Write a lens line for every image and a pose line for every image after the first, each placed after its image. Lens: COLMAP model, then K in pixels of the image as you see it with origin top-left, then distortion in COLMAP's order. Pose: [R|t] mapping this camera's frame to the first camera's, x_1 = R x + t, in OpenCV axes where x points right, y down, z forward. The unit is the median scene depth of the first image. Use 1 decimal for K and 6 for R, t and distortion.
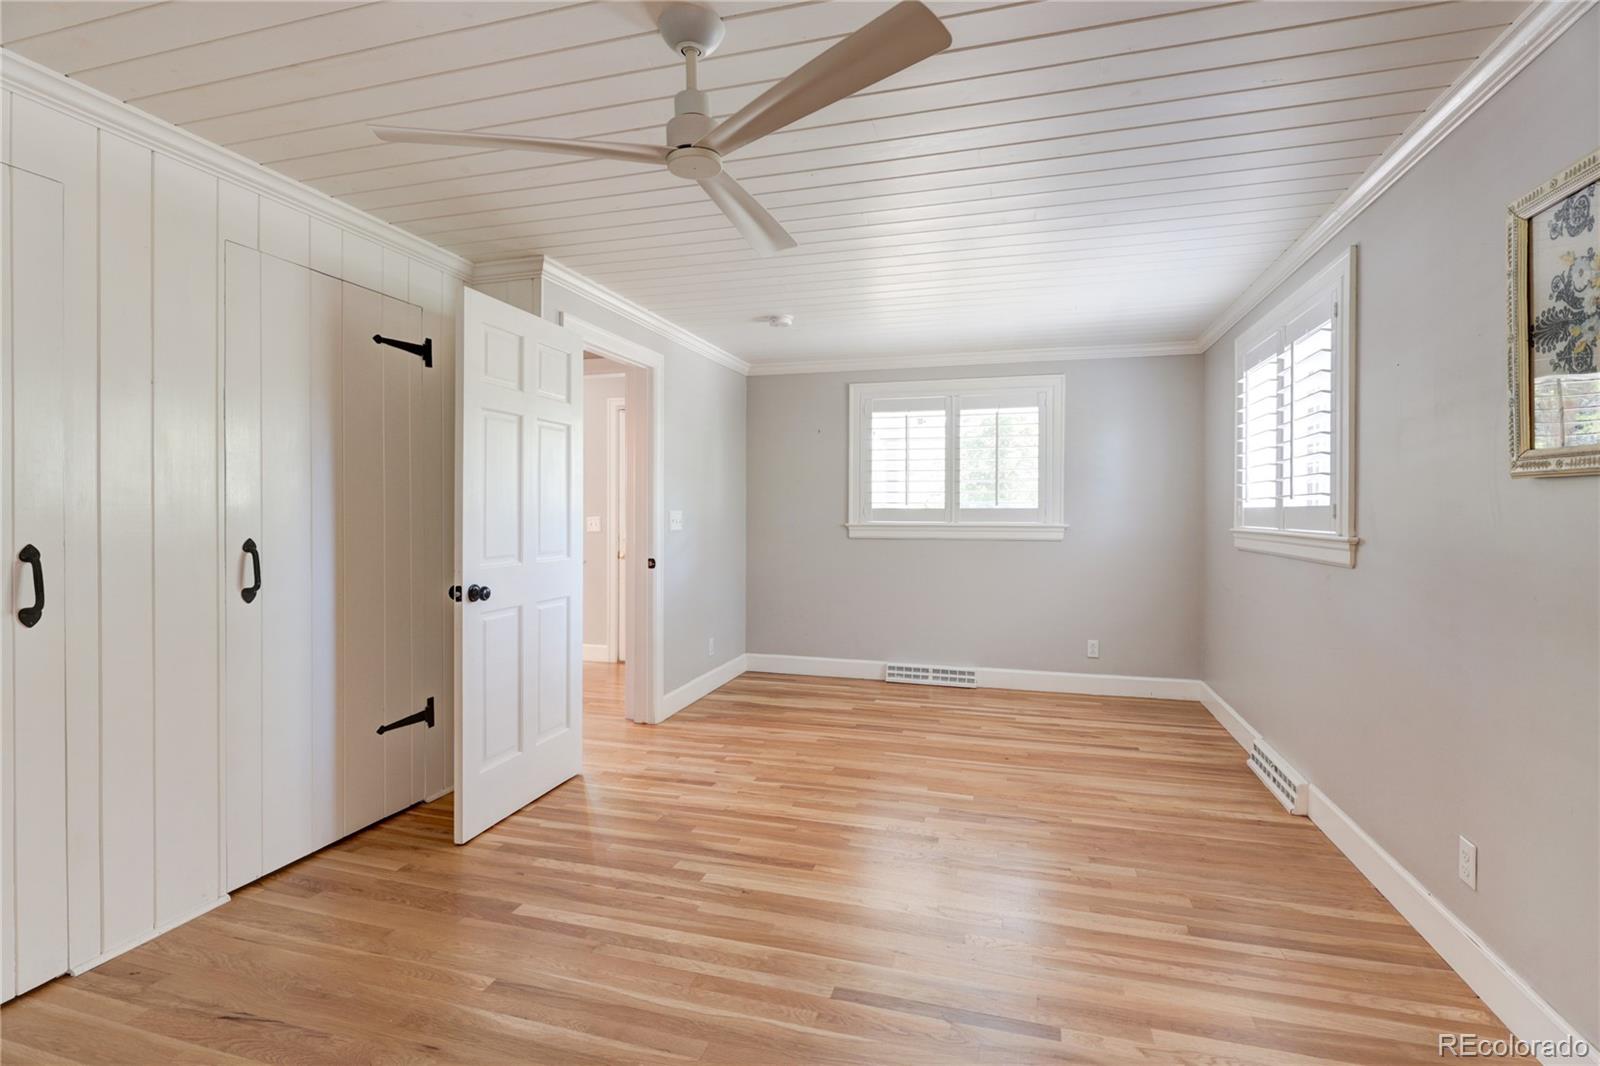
lens RADIAL K [[757.1, 0, 799.3], [0, 757.1, 521.0], [0, 0, 1]] dist [0.000273, -0.000056]
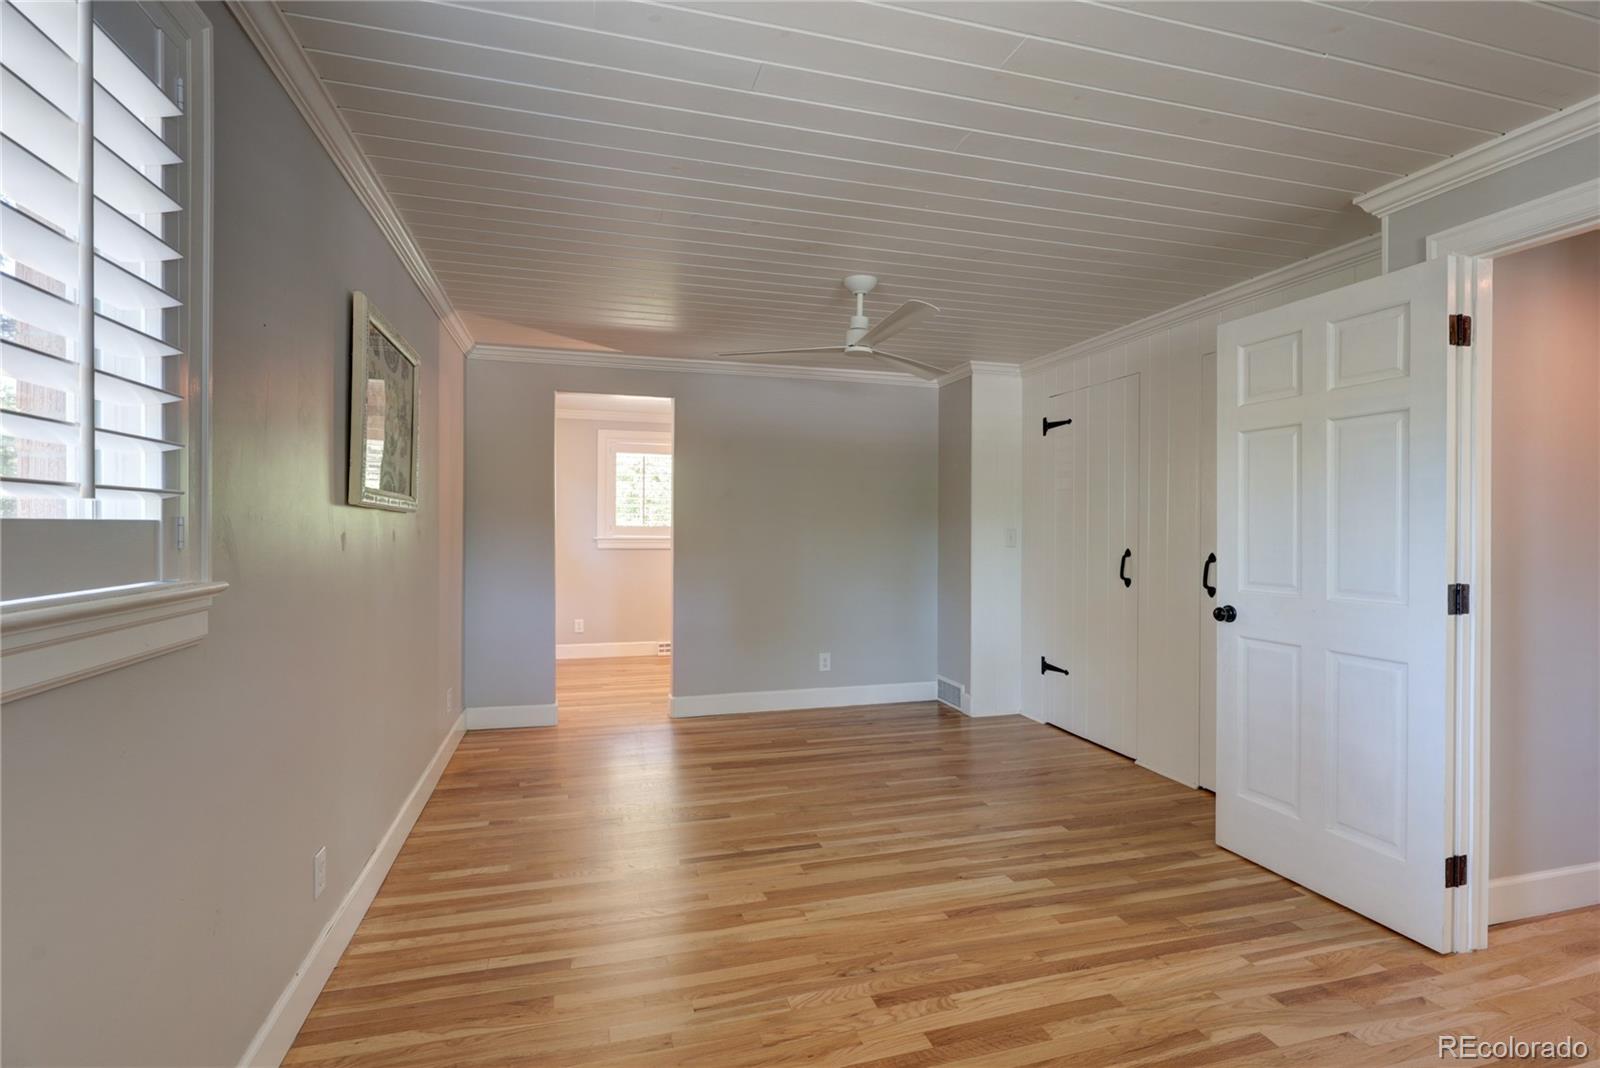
lens RADIAL K [[757.1, 0, 799.3], [0, 757.1, 522.0], [0, 0, 1]] dist [0.000273, -0.000056]
pose [[-0.843565, -0.011119, -0.536913, 0.651805], [-0.013529, 0.999908, 0.000548, -0.024886], [0.536857, 0.007726, -0.843638, 1.617301]]
